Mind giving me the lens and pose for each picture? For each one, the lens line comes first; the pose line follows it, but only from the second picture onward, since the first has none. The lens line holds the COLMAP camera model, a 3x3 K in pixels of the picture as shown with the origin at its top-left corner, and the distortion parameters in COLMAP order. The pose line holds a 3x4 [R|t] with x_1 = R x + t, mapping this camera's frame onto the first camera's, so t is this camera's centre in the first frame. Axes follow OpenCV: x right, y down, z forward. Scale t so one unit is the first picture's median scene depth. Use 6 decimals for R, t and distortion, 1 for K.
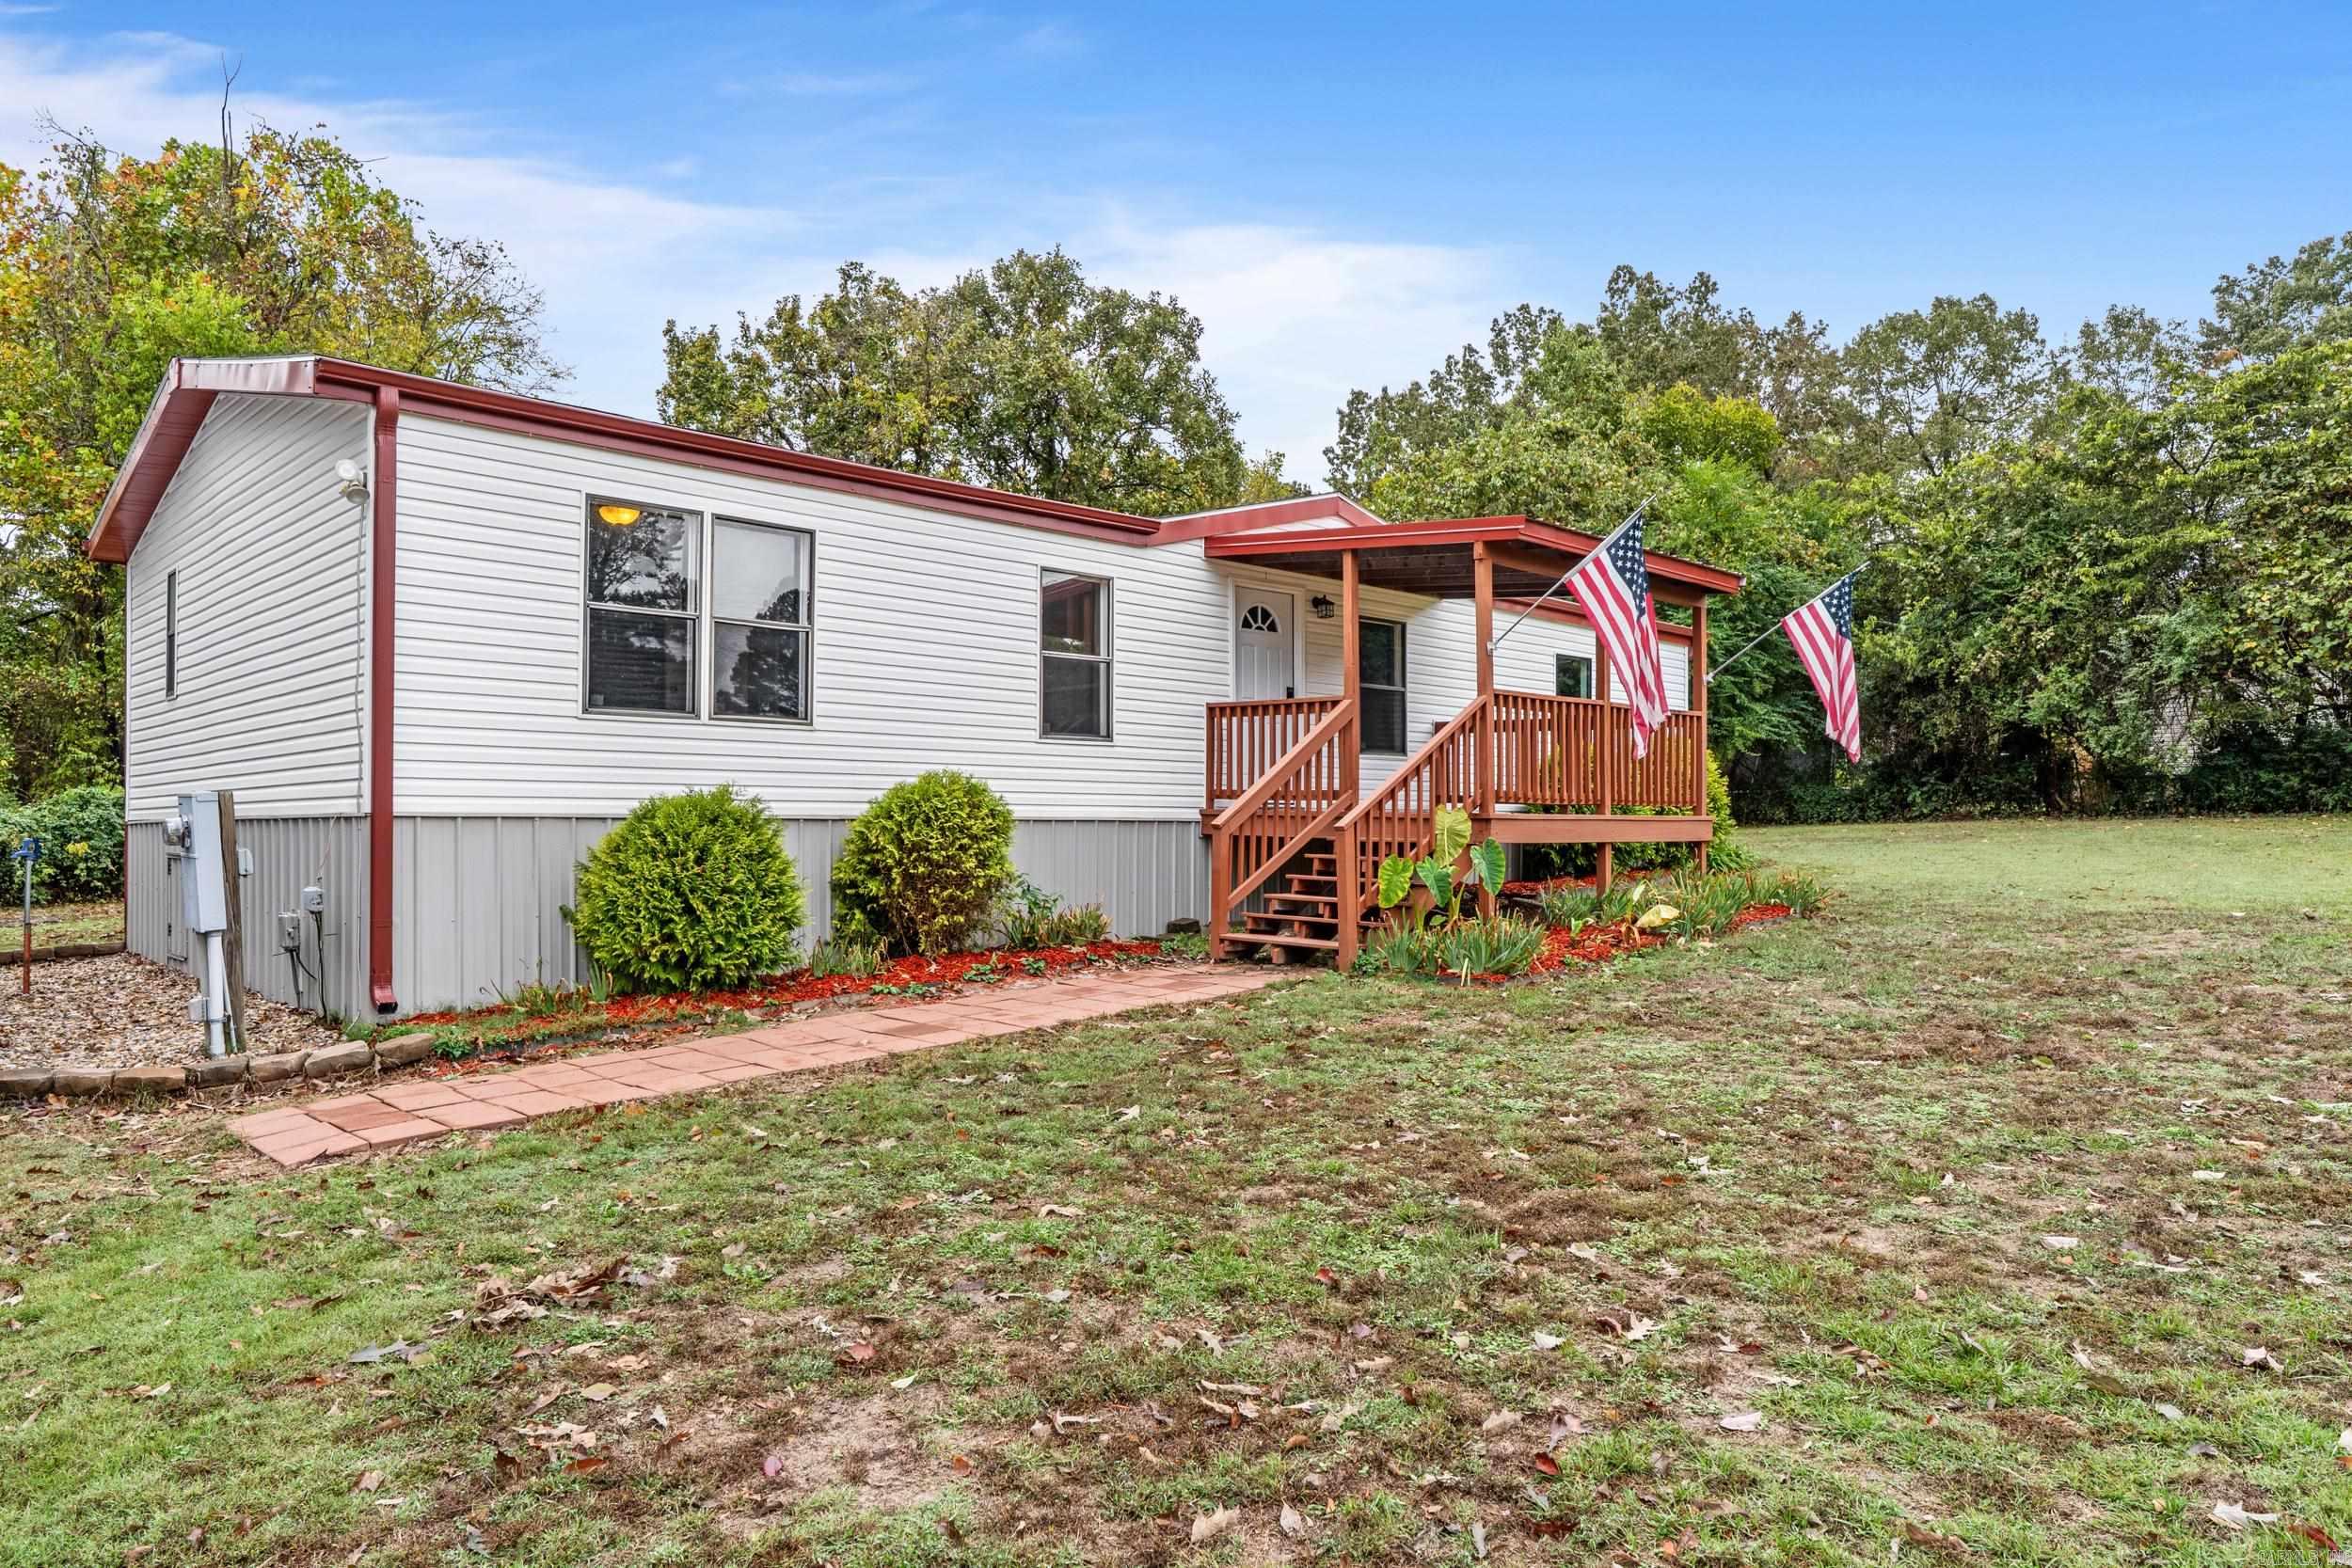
lens RADIAL K [[1484.5, 0, 1175.6], [0, 1484.5, 808.4], [0, 0, 1]] dist [-0.002584, -0.000172]
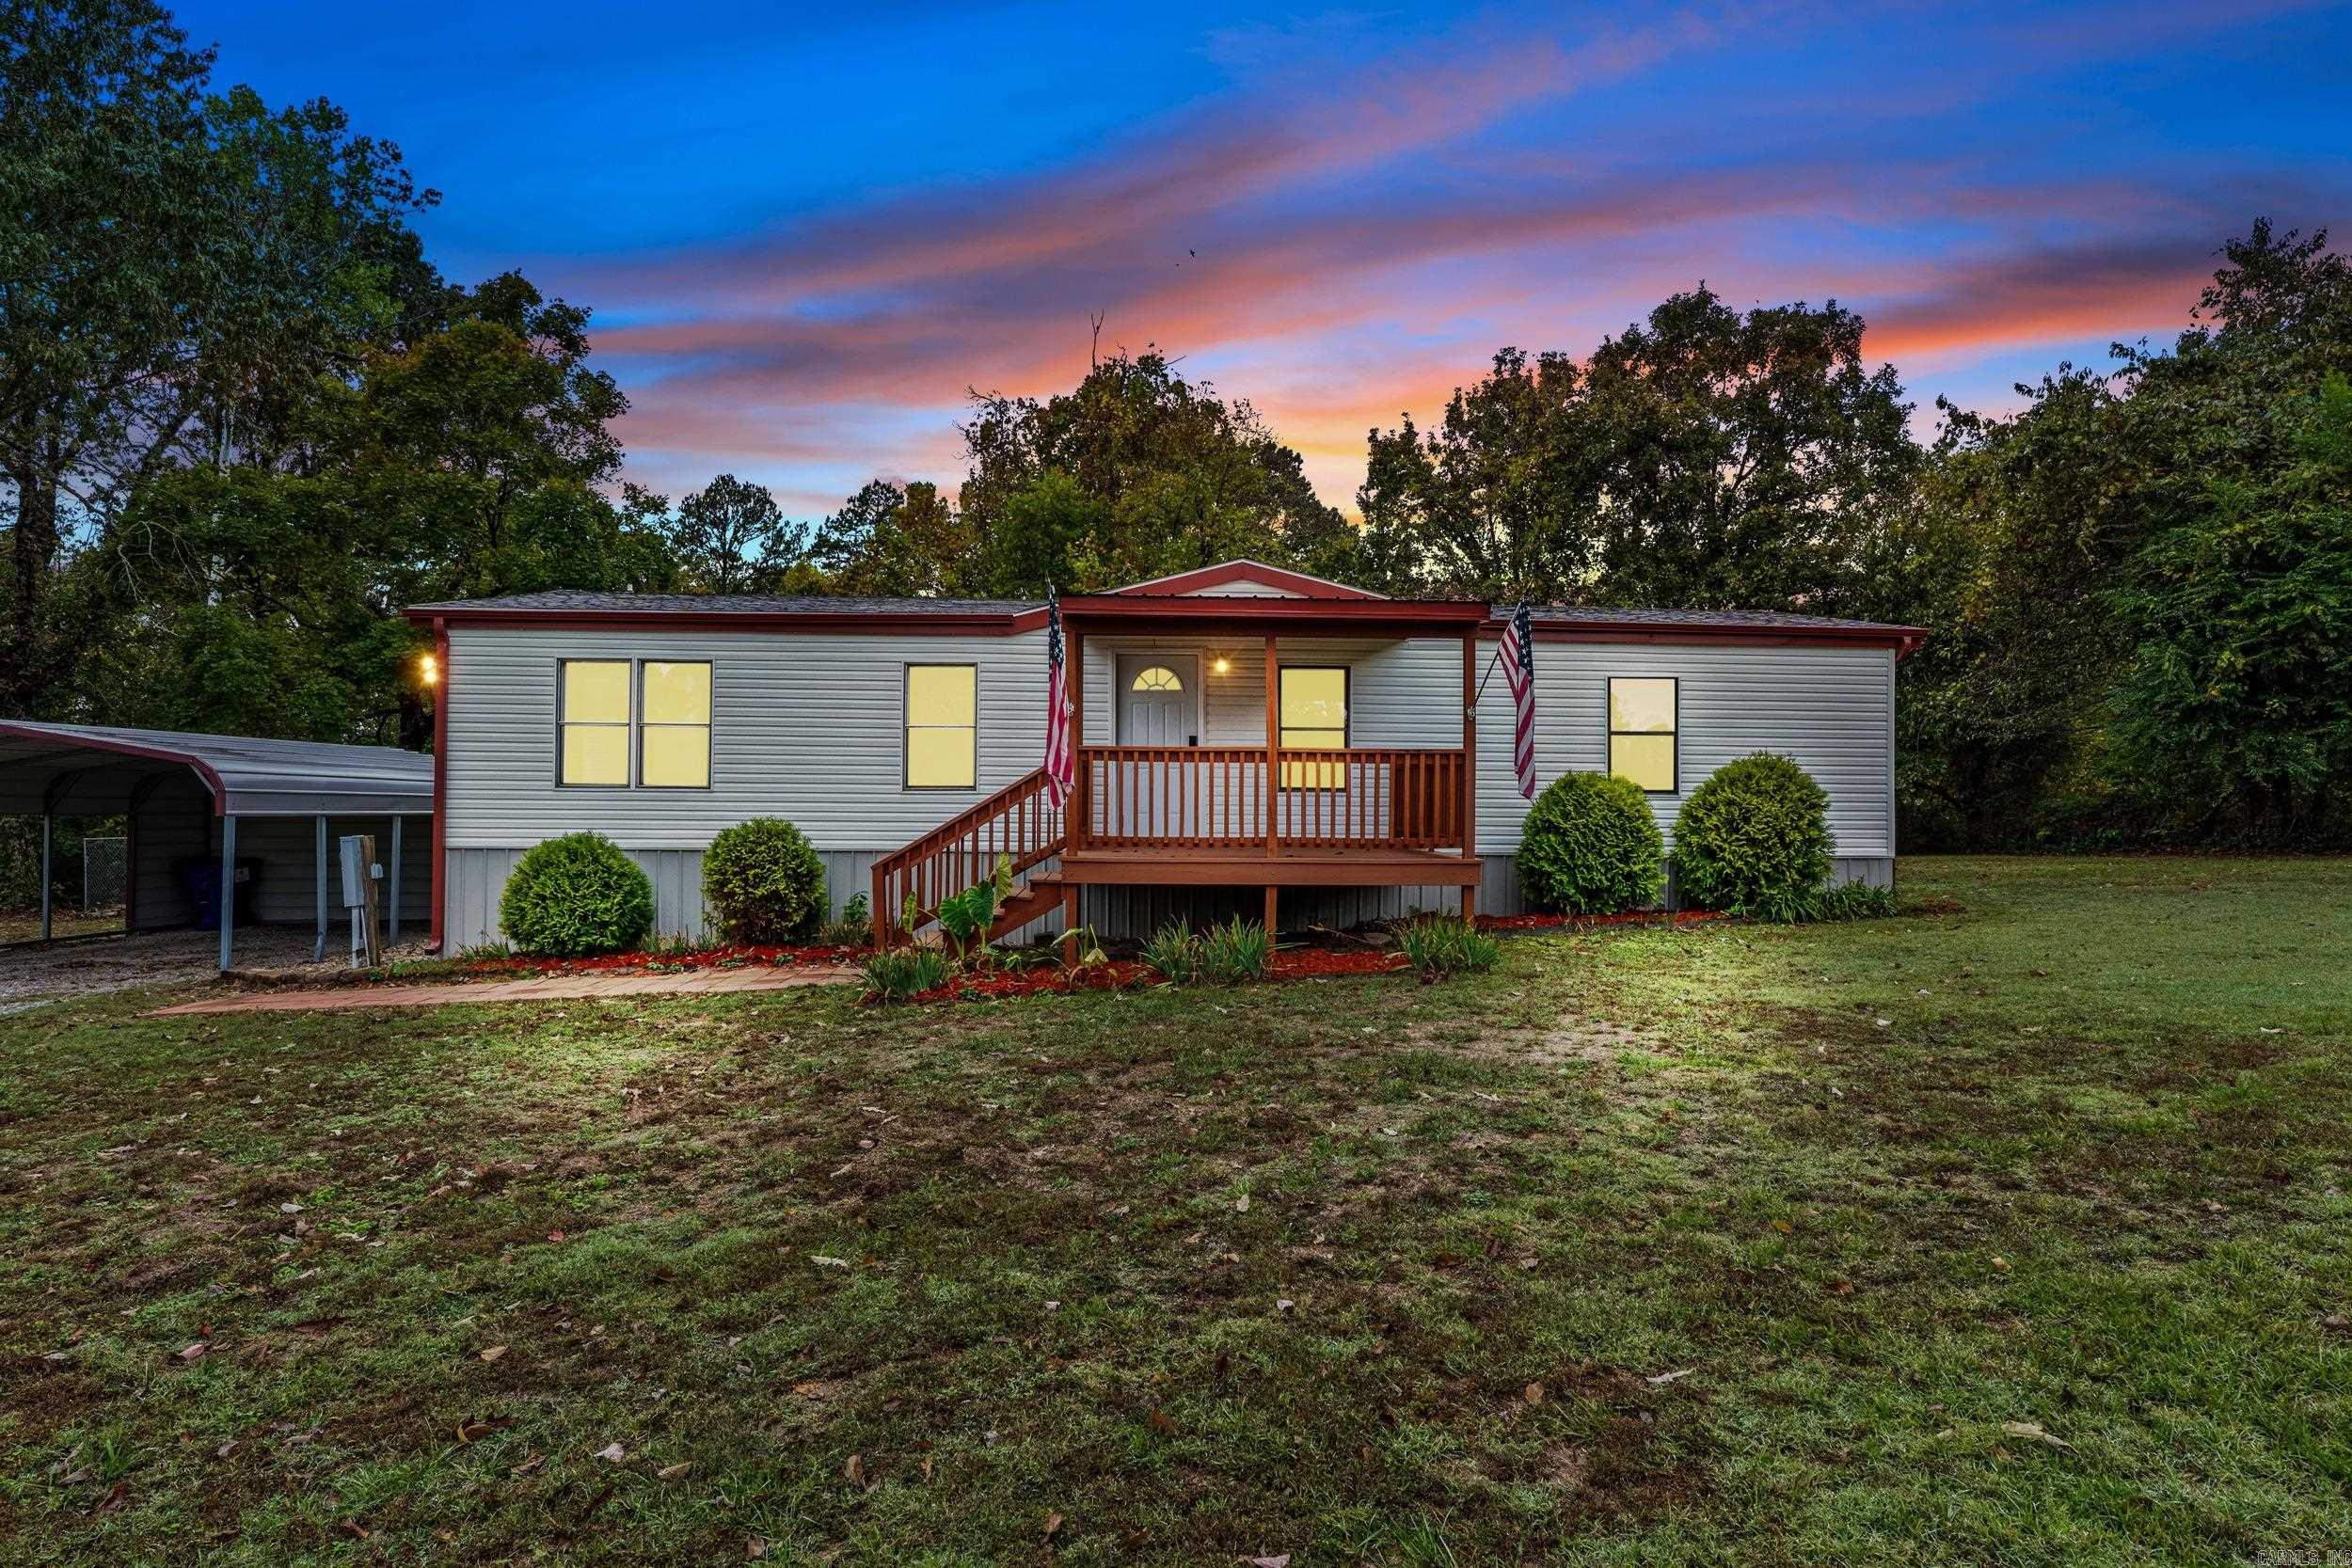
lens RADIAL K [[1270.8, 0, 1176.0], [0, 1270.8, 784.0], [0, 0, 1]] dist [0.002111, 0.000377]
pose [[0.745570, -0.011905, -0.666321, 0.492671], [0.001194, 0.999863, -0.016529, -0.019048], [0.666426, 0.011528, 0.745482, 0.171240]]
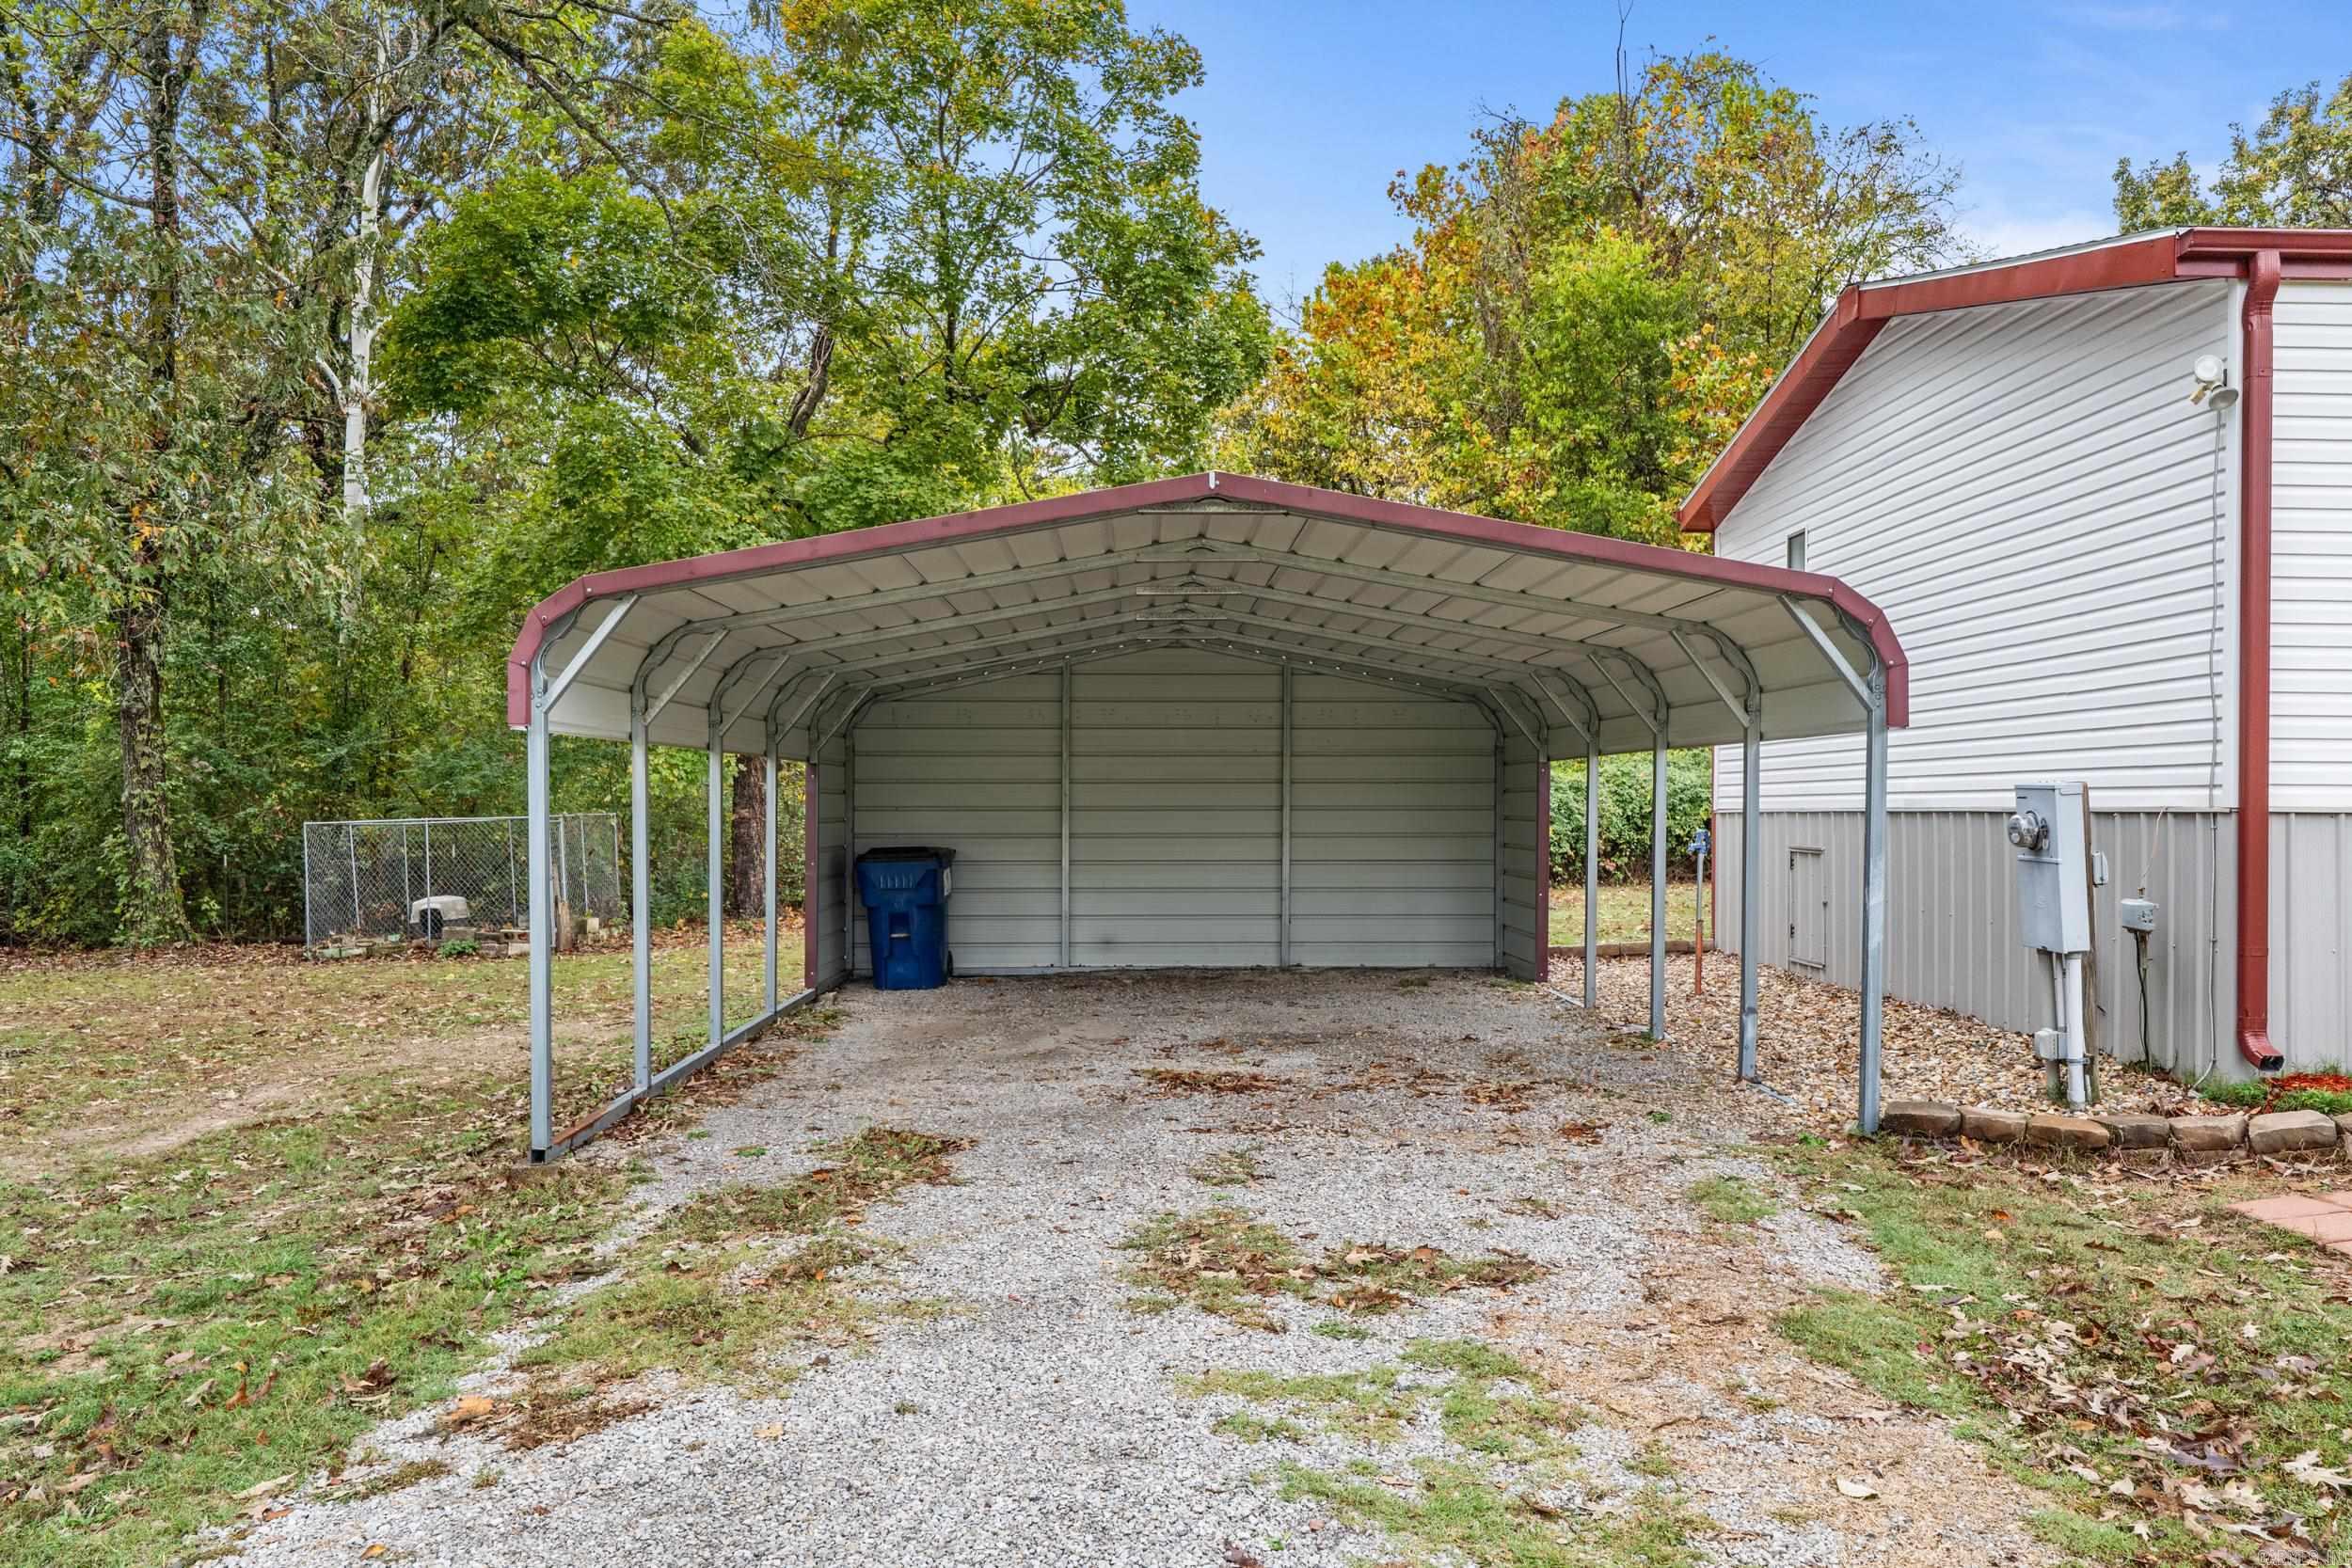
lens RADIAL K [[1753.2, 0, 1171.7], [0, 1753.2, 791.1], [0, 0, 1]] dist [0.006803, -0.006576]
pose [[0.728826, -0.001803, -0.684697, -0.147279], [0.004011, 0.999991, 0.001636, -0.004321], [0.684687, -0.003938, 0.728826, -0.022053]]
